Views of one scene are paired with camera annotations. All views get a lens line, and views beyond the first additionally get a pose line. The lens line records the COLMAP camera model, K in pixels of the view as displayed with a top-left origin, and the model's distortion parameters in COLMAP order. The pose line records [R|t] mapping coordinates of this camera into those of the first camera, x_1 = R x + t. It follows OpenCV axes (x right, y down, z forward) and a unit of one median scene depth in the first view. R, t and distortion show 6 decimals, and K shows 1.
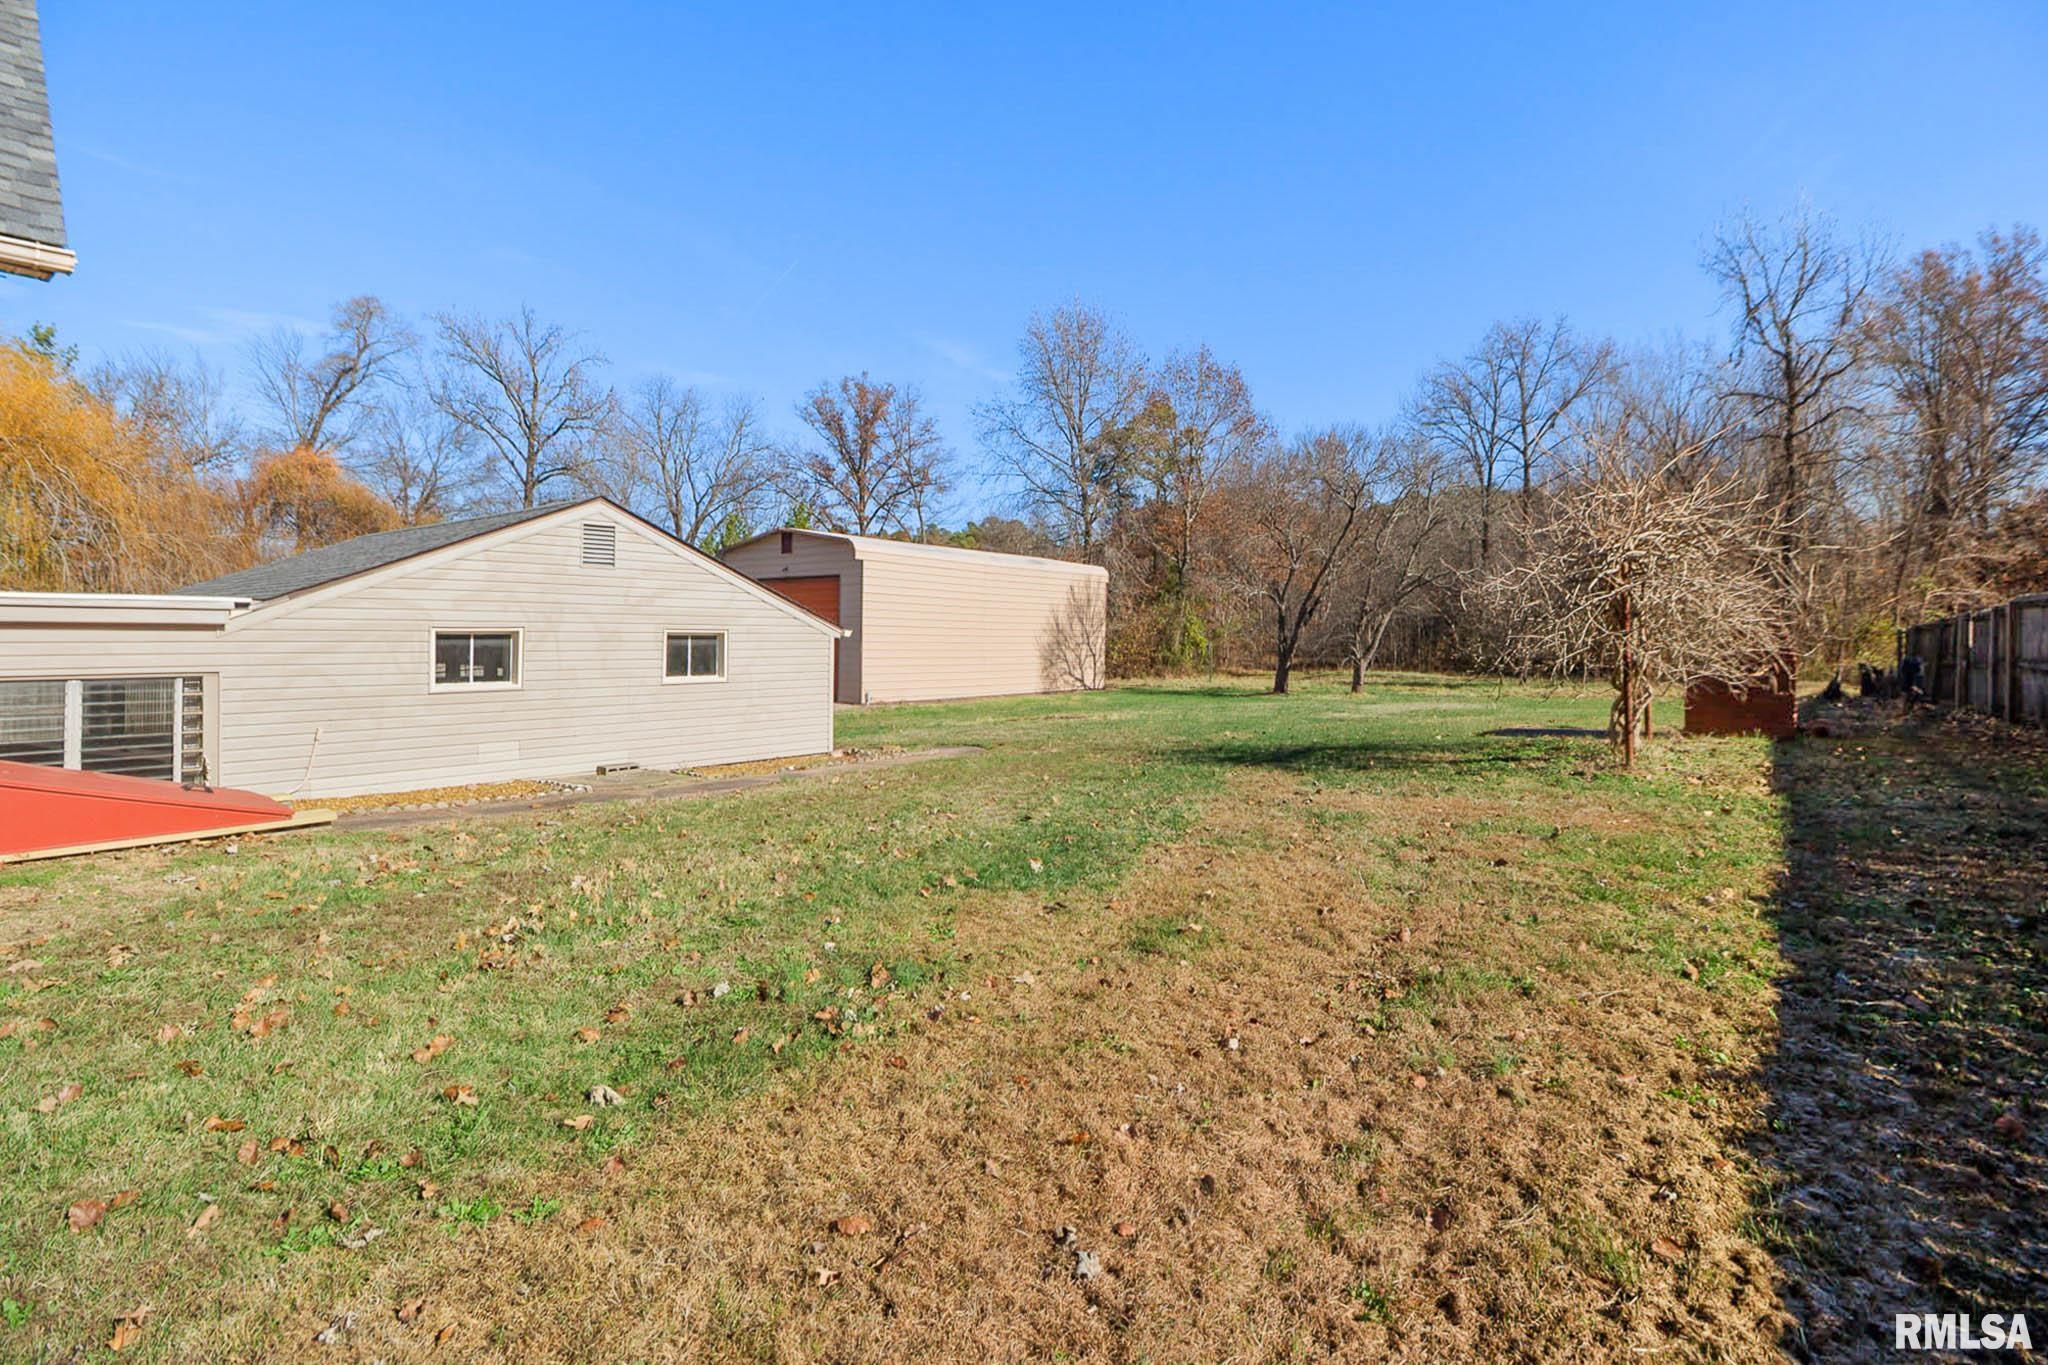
lens RADIAL K [[940.2, 0, 1027.7], [0, 940.2, 631.2], [0, 0, 1]] dist [-0.000418, -0.011449]
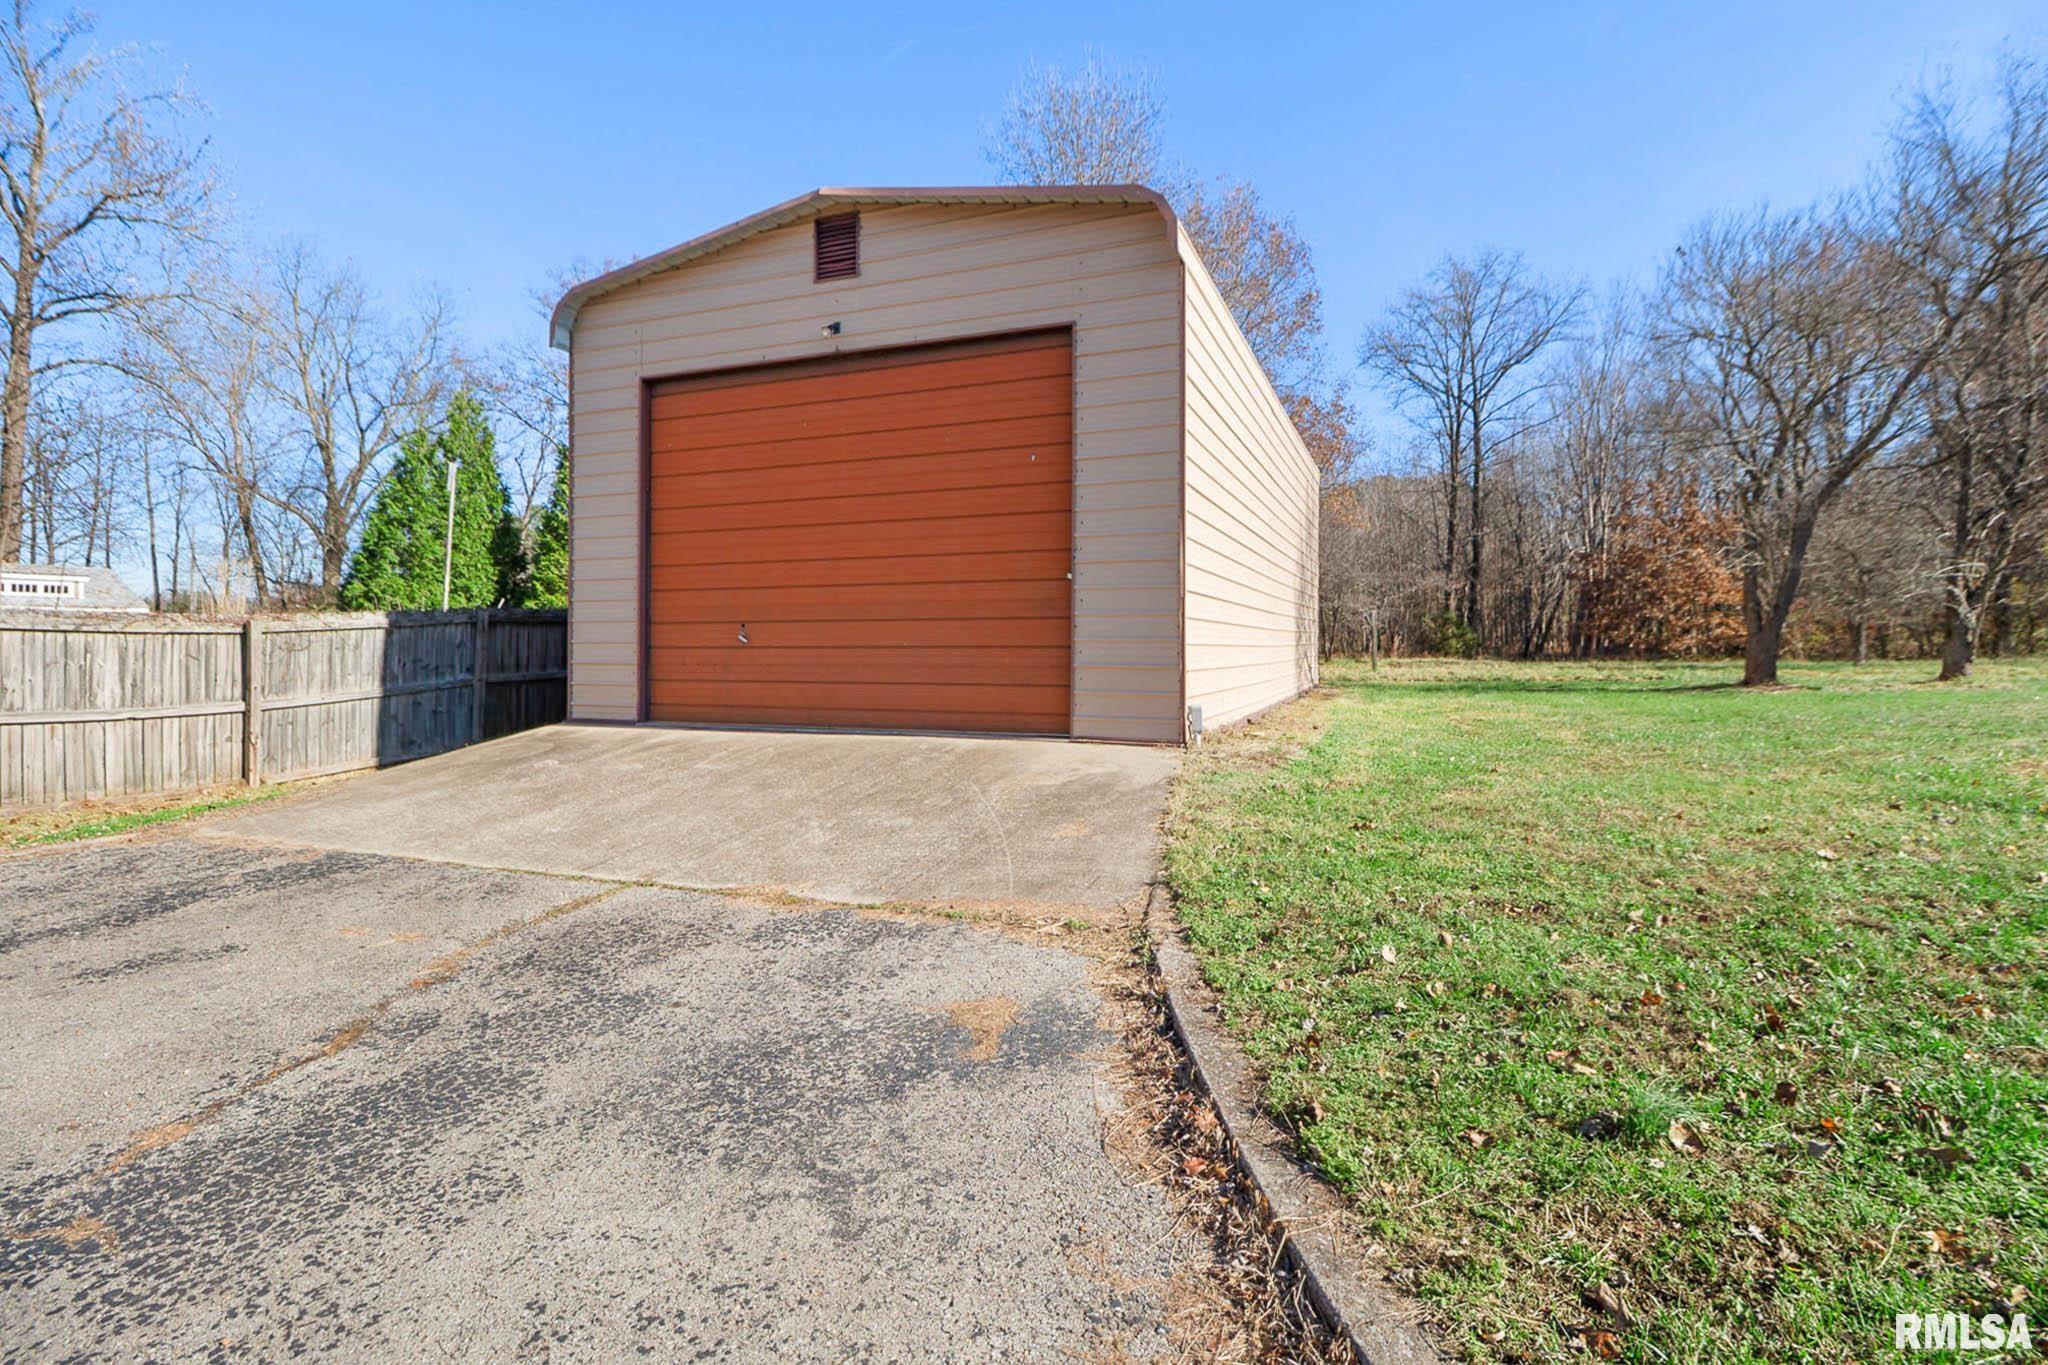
lens RADIAL K [[940.2, 0, 1027.7], [0, 940.2, 631.2], [0, 0, 1]] dist [-0.000418, -0.011449]
pose [[0.955606, -0.007084, 0.294562, -0.099462], [0.008934, 0.999948, -0.004937, 0.013622], [-0.294511, 0.007350, 0.955620, 0.232139]]
